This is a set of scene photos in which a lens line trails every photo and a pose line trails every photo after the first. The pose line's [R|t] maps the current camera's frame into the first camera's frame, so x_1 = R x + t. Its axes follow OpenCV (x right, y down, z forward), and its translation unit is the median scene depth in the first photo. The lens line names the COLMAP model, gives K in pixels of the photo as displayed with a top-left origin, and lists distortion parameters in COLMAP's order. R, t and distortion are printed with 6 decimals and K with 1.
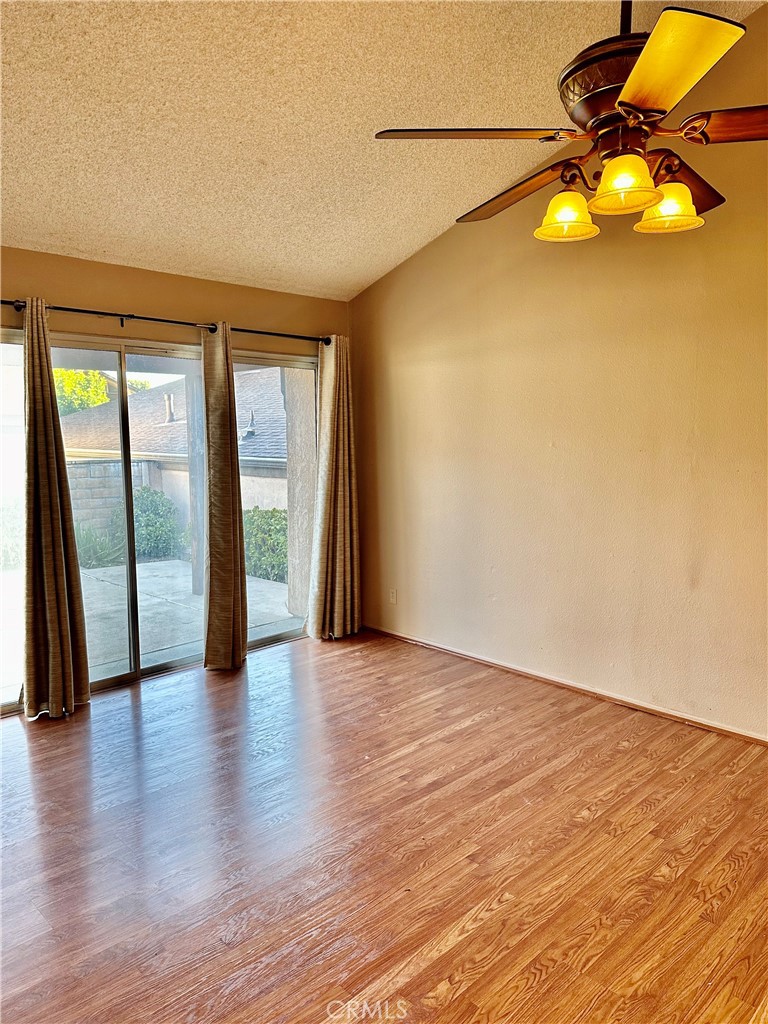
lens RADIAL K [[712.9, 0, 386.9], [0, 712.9, 512.1], [0, 0, 1]] dist [0.046955, -0.010364]
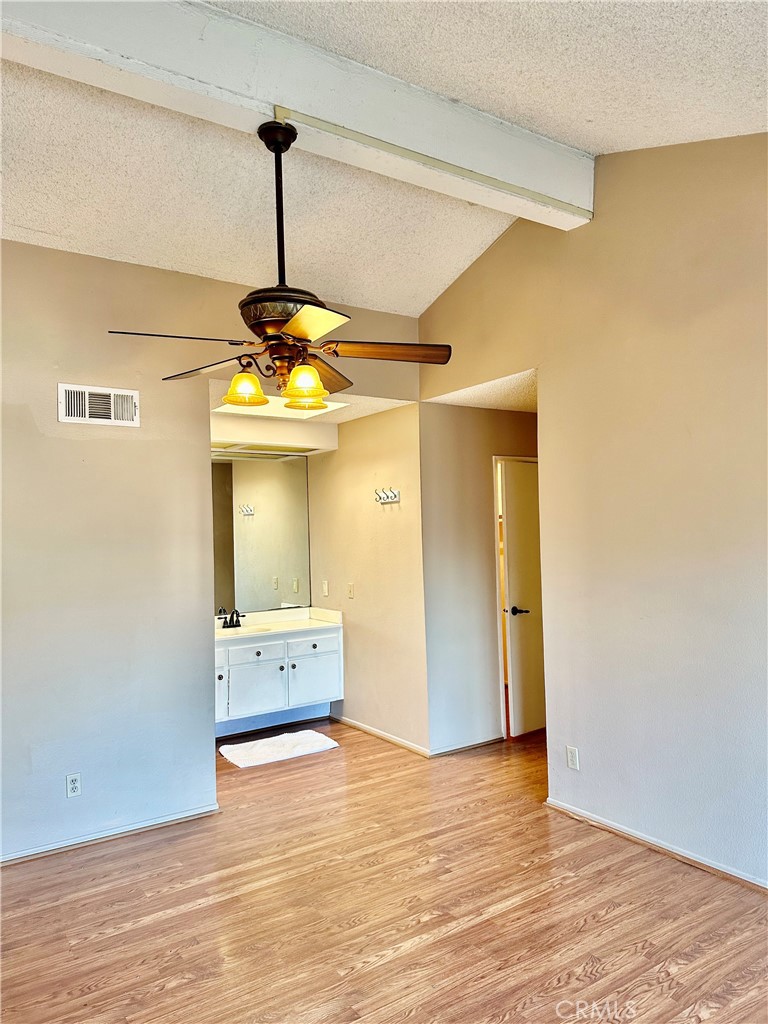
lens RADIAL K [[712.9, 0, 384.0], [0, 712.9, 511.8], [0, 0, 1]] dist [0.046955, -0.010364]
pose [[-0.981784, 0.028047, 0.187920, -0.121799], [0.045267, 0.995093, 0.087982, -0.256513], [-0.184530, 0.094886, -0.978236, 2.103262]]
